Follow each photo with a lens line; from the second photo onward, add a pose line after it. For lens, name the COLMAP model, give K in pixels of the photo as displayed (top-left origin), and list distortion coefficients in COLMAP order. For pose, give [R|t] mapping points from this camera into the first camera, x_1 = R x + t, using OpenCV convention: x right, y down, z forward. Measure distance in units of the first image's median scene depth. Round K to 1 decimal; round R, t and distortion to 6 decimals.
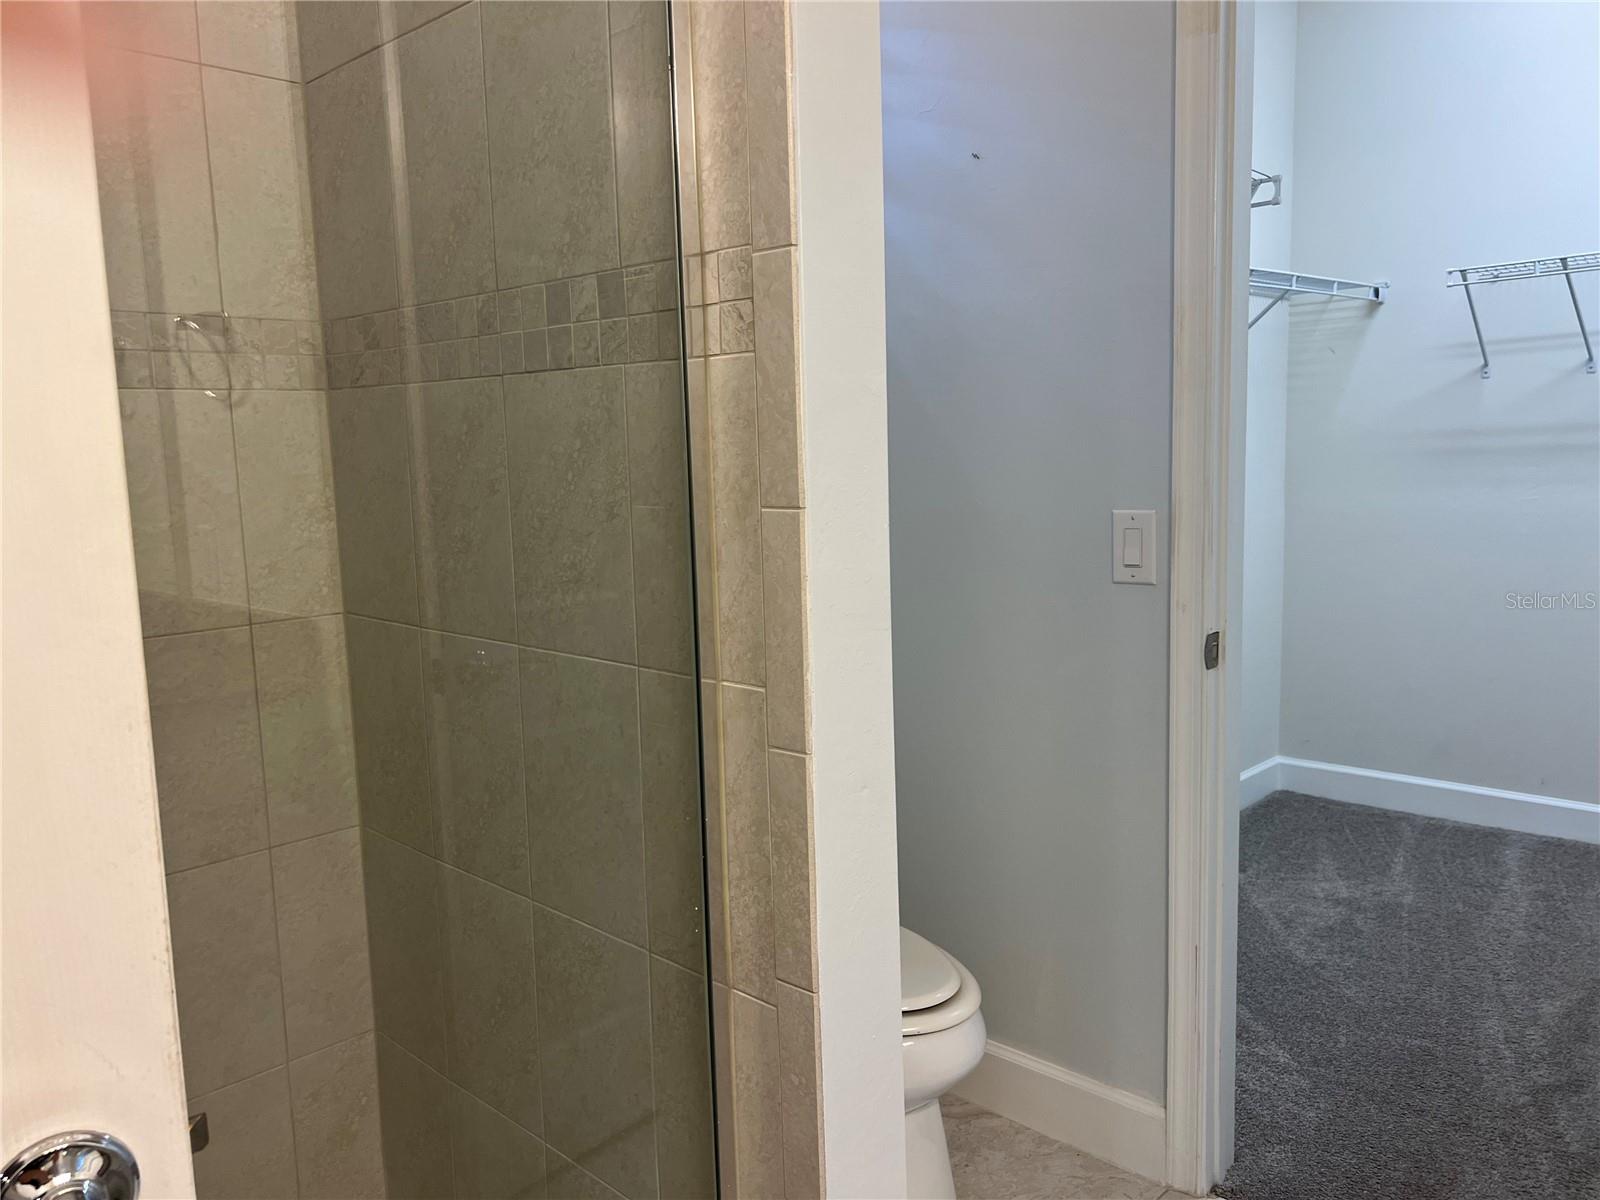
lens RADIAL K [[1205.7, 0, 811.7], [0, 1205.7, 606.7], [0, 0, 1]] dist [0.053829, -0.055136]
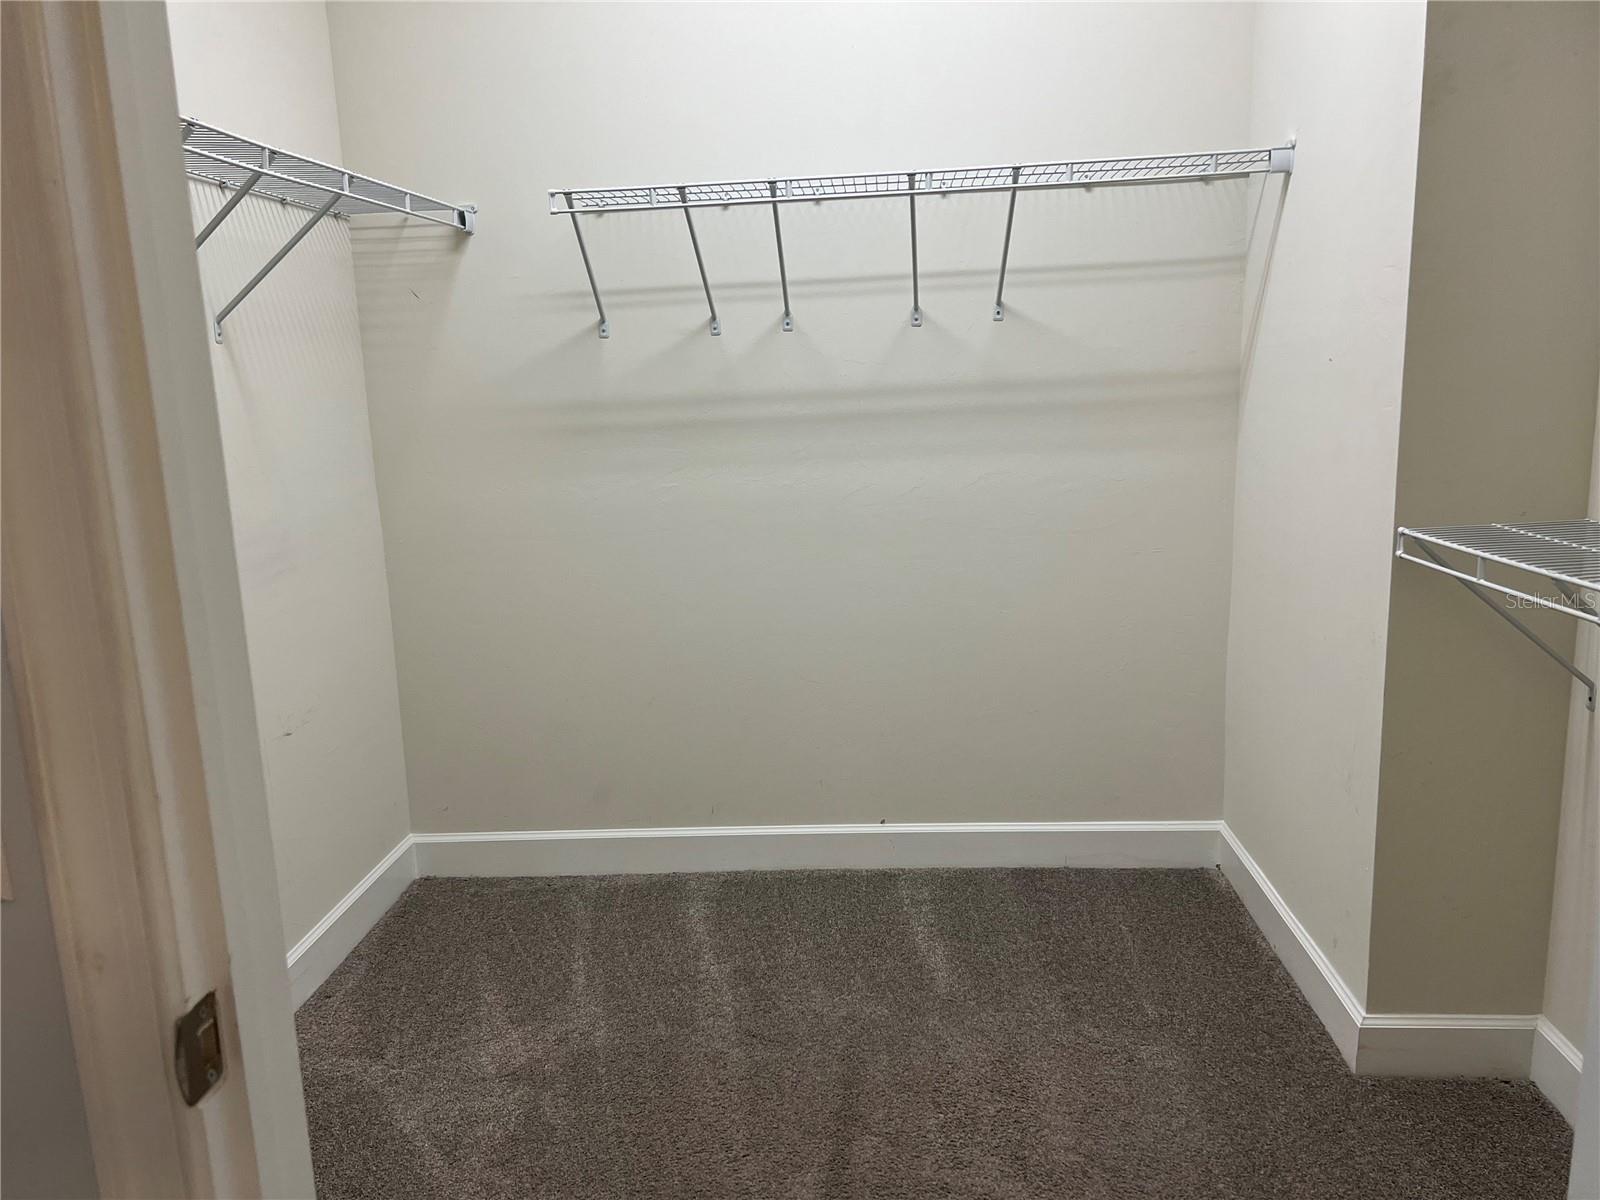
lens RADIAL K [[1205.7, 0, 817.2], [0, 1205.7, 601.6], [0, 0, 1]] dist [0.053829, -0.055136]
pose [[0.758871, -0.118352, 0.640397, 0.140219], [0.097022, 0.992920, 0.068530, -0.061222], [-0.643974, 0.010128, 0.764981, 0.331438]]
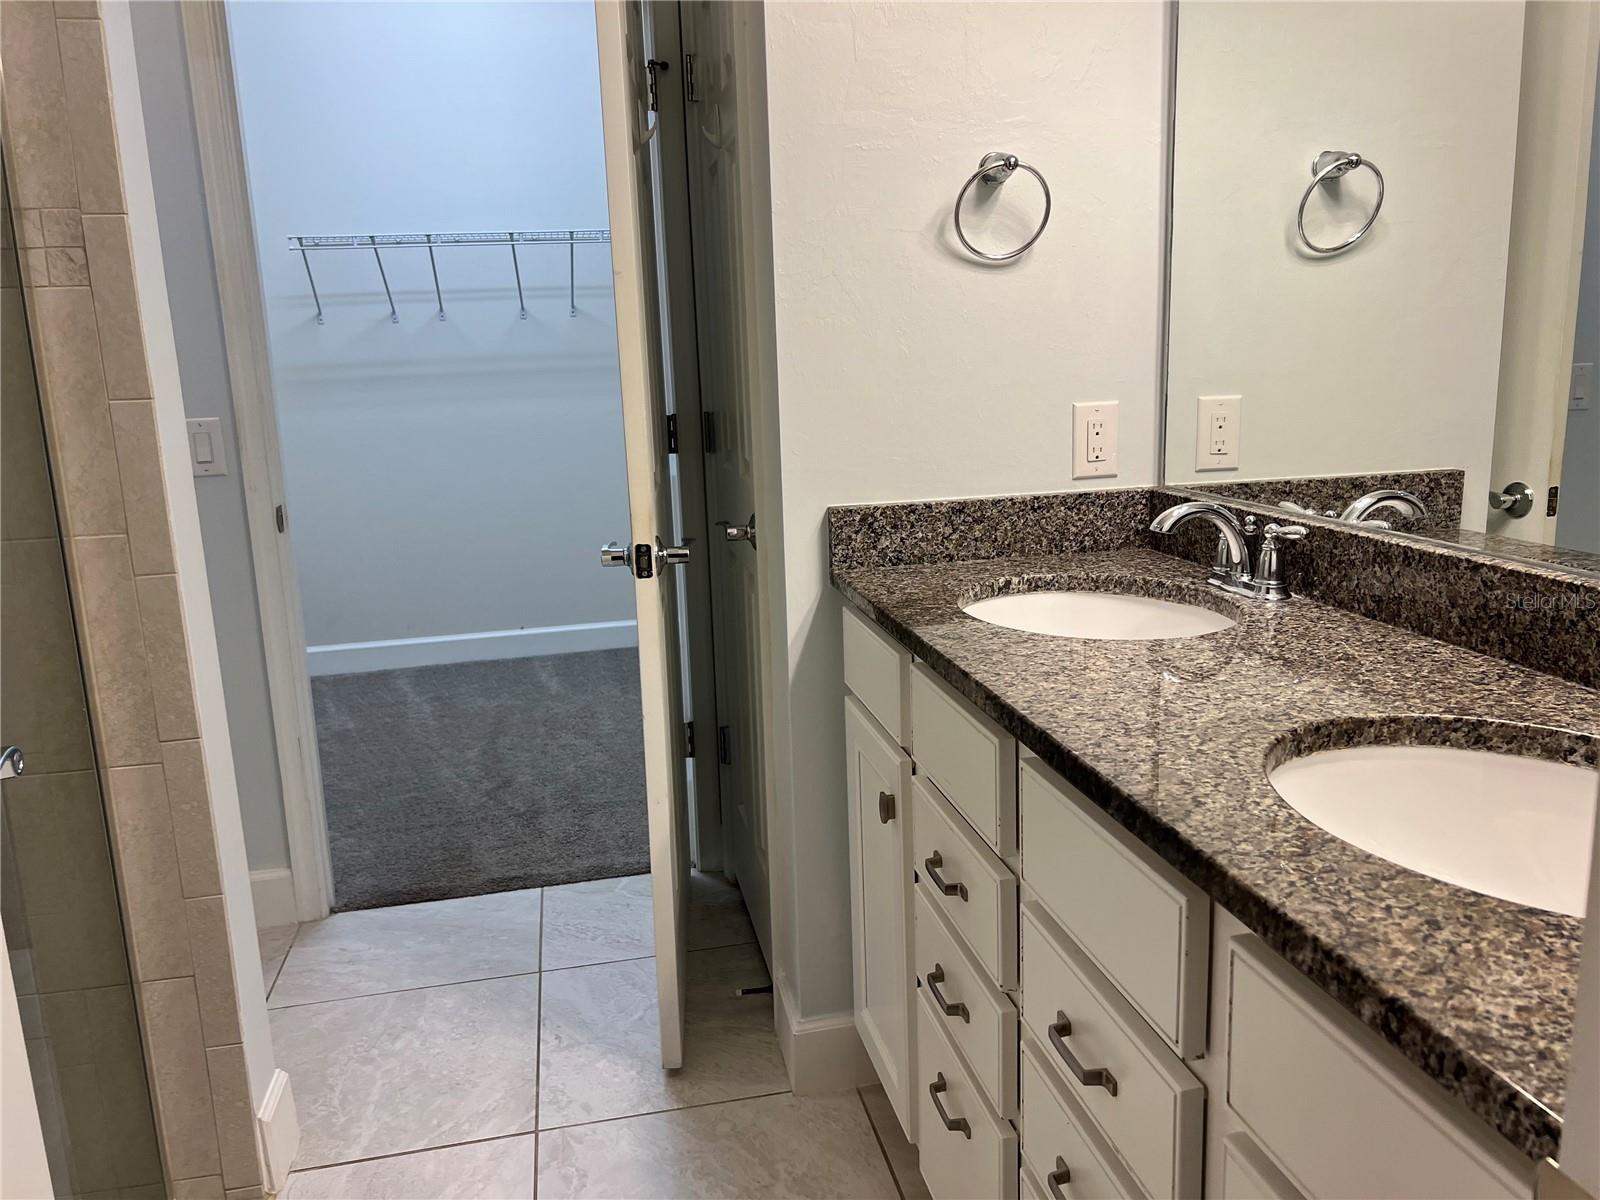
lens RADIAL K [[1205.7, 0, 816.1], [0, 1205.7, 581.0], [0, 0, 1]] dist [0.053829, -0.055136]
pose [[0.561233, -0.146065, 0.814667, -0.256523], [0.127694, 0.987800, 0.089137, 0.034102], [-0.817748, 0.054001, 0.573038, -0.151860]]
